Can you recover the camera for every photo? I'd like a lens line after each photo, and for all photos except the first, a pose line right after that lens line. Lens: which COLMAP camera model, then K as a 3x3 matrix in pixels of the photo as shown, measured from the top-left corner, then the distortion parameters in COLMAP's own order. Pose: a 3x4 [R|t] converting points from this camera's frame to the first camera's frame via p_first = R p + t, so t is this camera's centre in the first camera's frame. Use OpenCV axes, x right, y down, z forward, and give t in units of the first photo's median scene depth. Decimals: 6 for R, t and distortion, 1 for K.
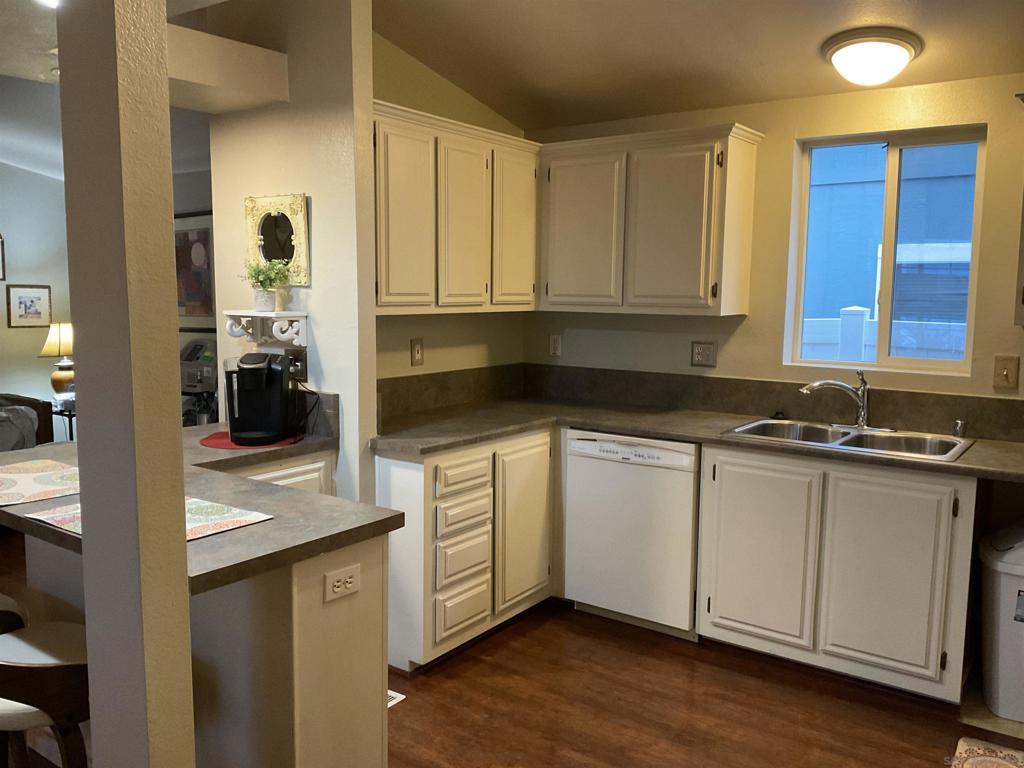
lens RADIAL K [[850.6, 0, 505.9], [0, 850.6, 387.8], [0, 0, 1]] dist [0.130898, -0.254596]
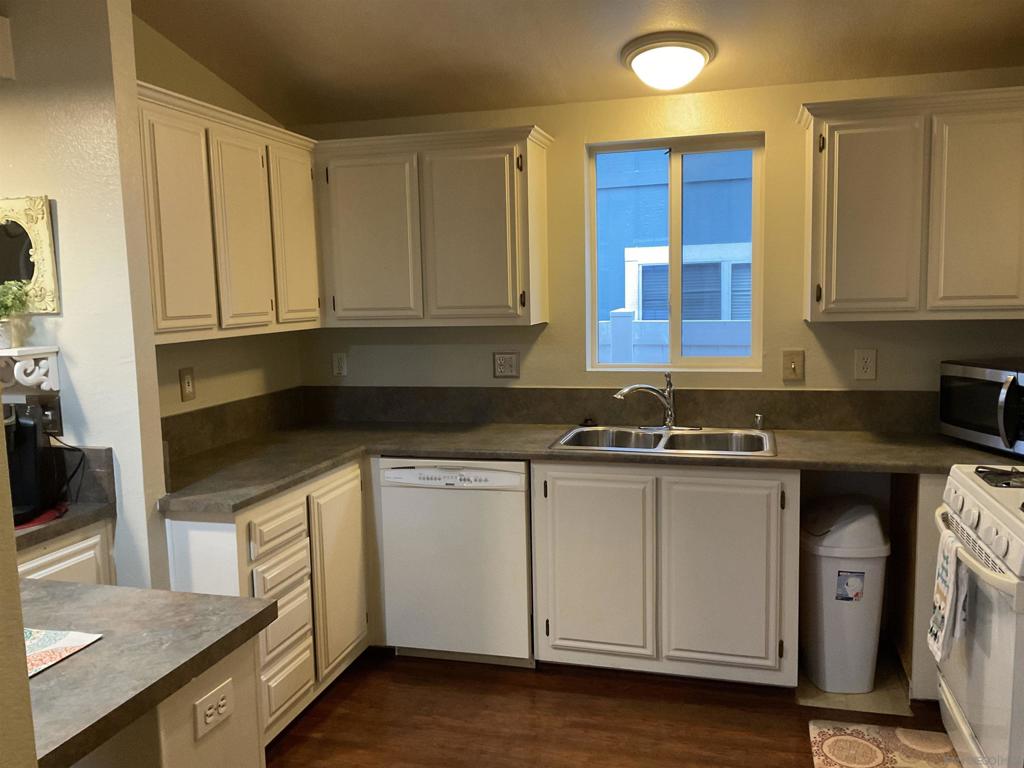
lens RADIAL K [[850.6, 0, 505.9], [0, 850.6, 387.8], [0, 0, 1]] dist [0.130898, -0.254596]
pose [[0.937691, -0.073797, 0.339543, -0.112682], [0.075727, 0.997100, 0.007582, -0.024490], [-0.339118, 0.018603, 0.940560, 0.115370]]
